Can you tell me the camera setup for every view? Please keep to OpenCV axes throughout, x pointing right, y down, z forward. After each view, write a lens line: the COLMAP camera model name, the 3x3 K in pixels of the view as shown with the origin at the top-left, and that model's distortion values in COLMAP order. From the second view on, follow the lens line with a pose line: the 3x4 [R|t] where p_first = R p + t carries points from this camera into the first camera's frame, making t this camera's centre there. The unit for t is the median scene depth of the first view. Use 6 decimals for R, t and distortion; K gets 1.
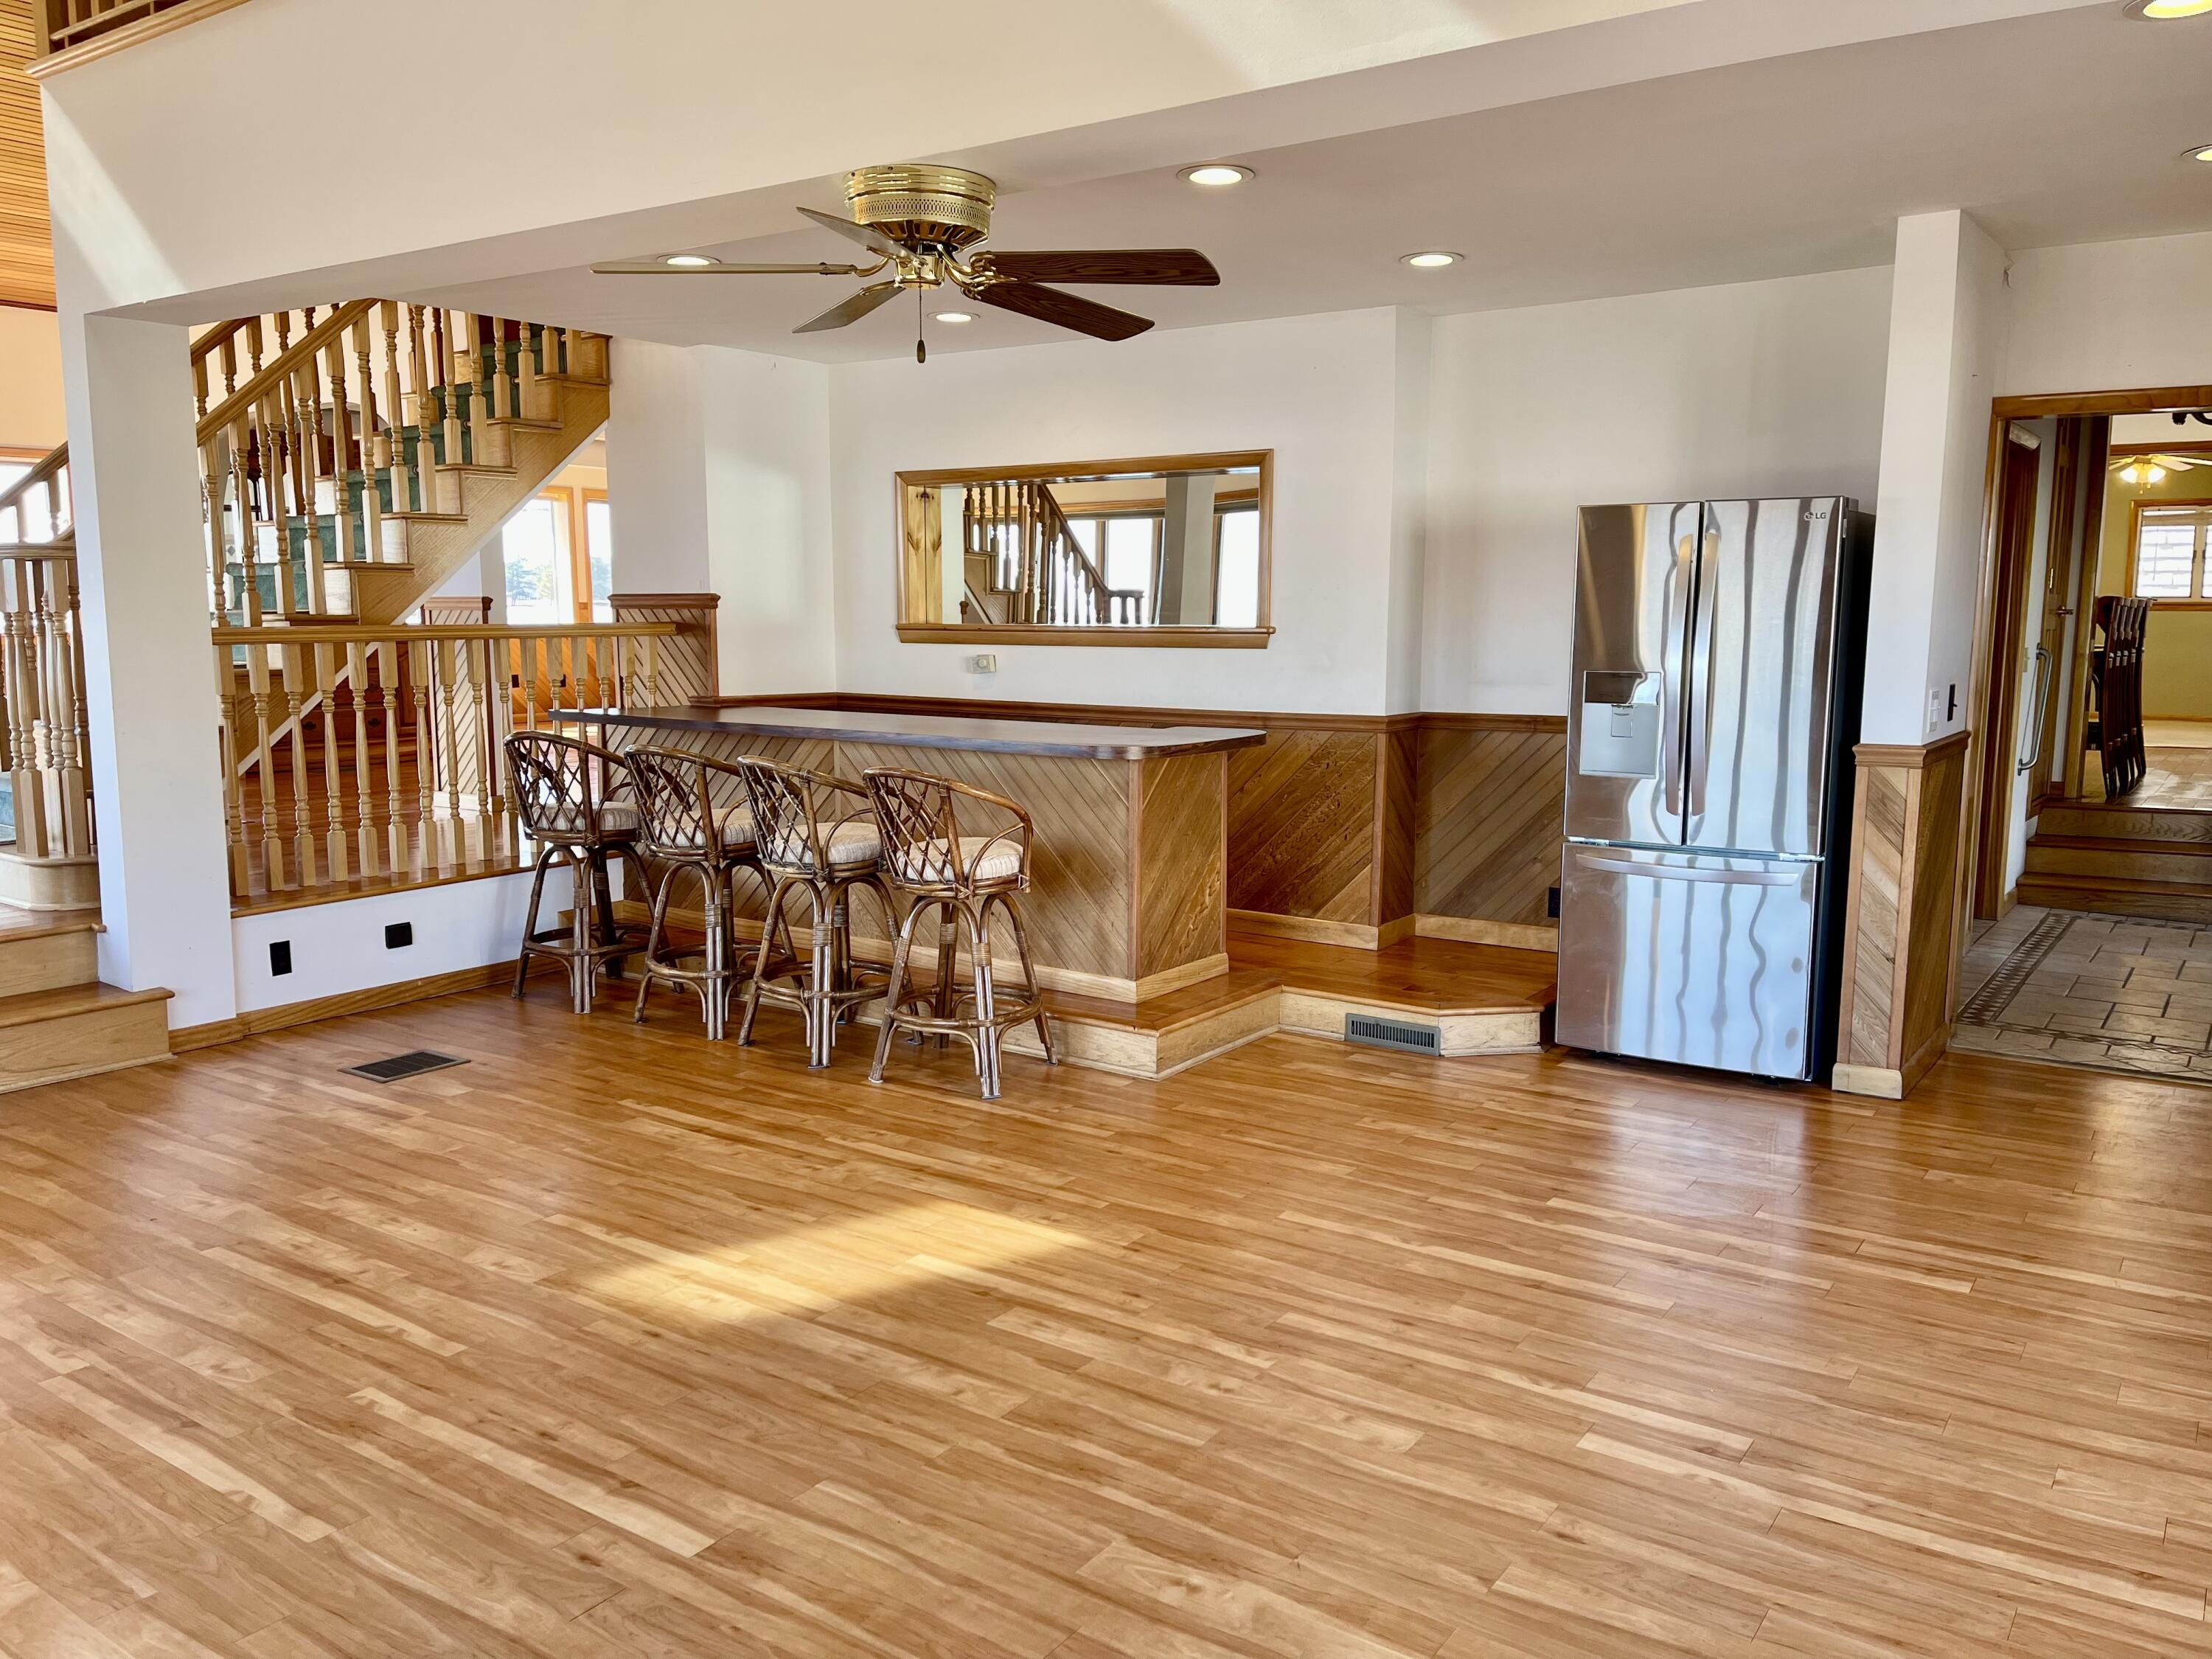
lens RADIAL K [[1691.0, 0, 1114.3], [0, 1691.0, 838.1], [0, 0, 1]] dist [0.073207, -0.087577]
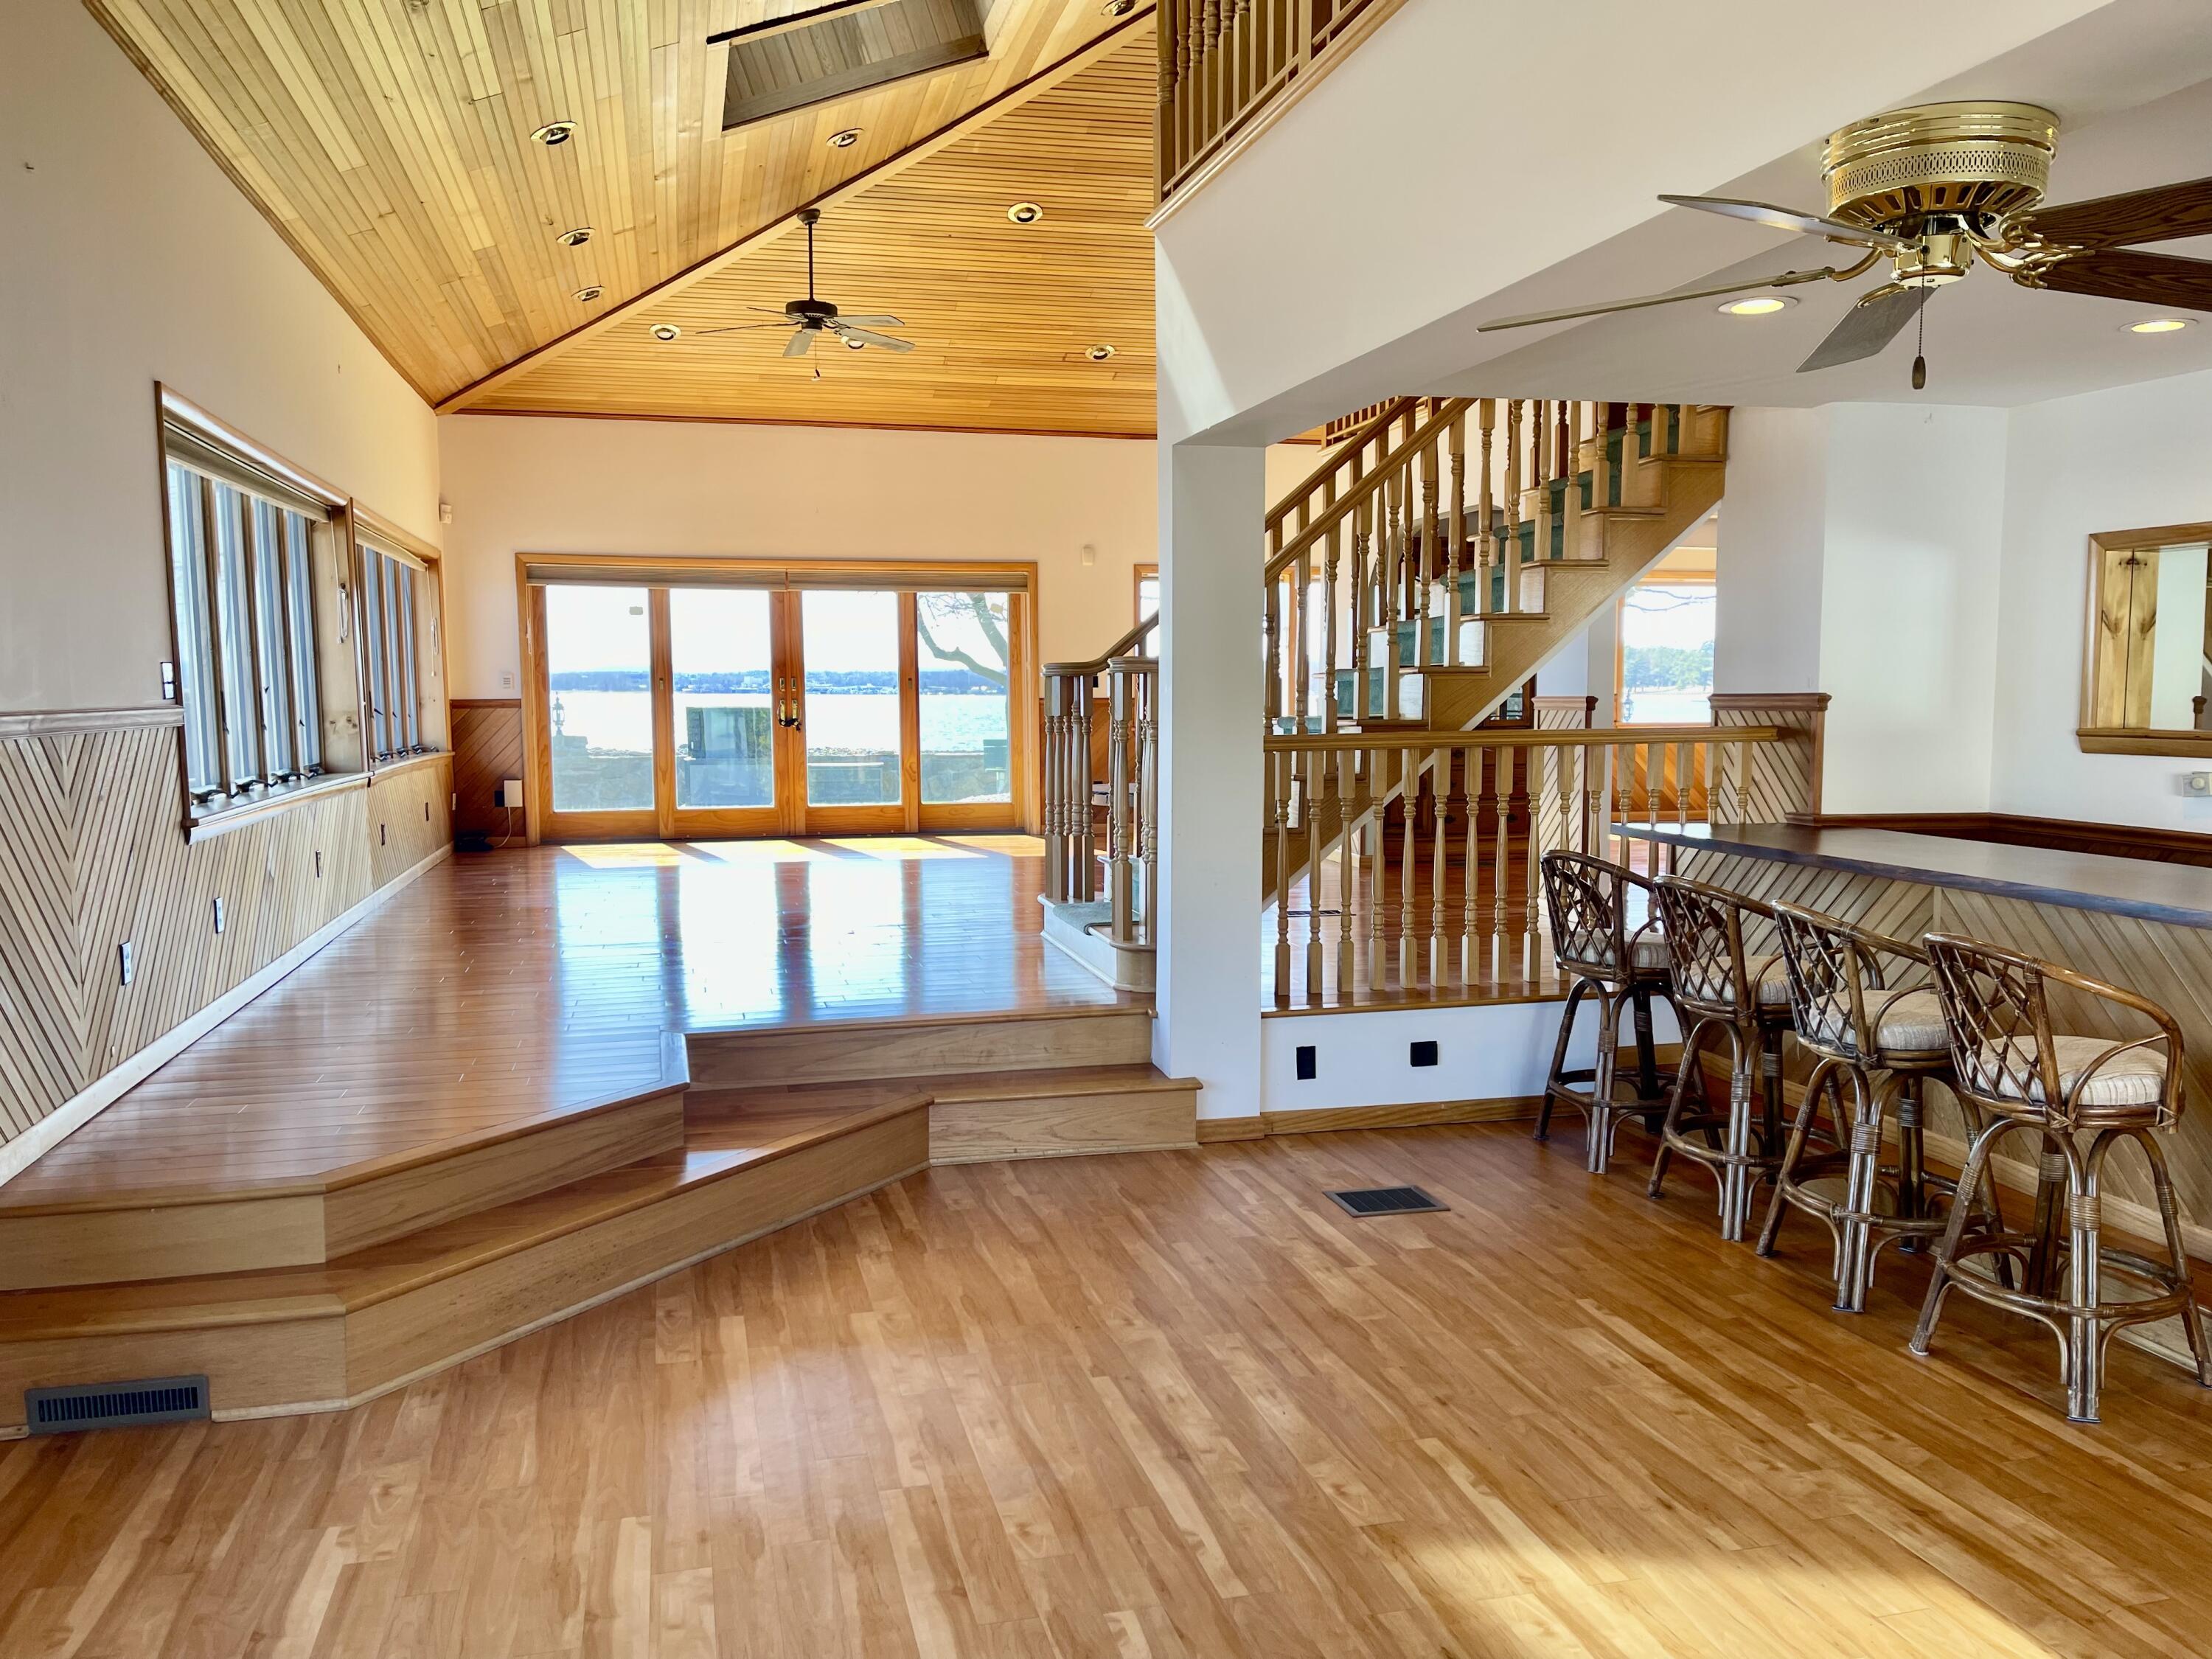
lens RADIAL K [[1691.0, 0, 1087.3], [0, 1691.0, 835.4], [0, 0, 1]] dist [0.073207, -0.087577]
pose [[0.754734, 0.052234, -0.653948, 0.063390], [-0.084776, 0.996233, -0.018268, -0.036571], [0.650530, 0.069226, 0.756319, 0.171178]]
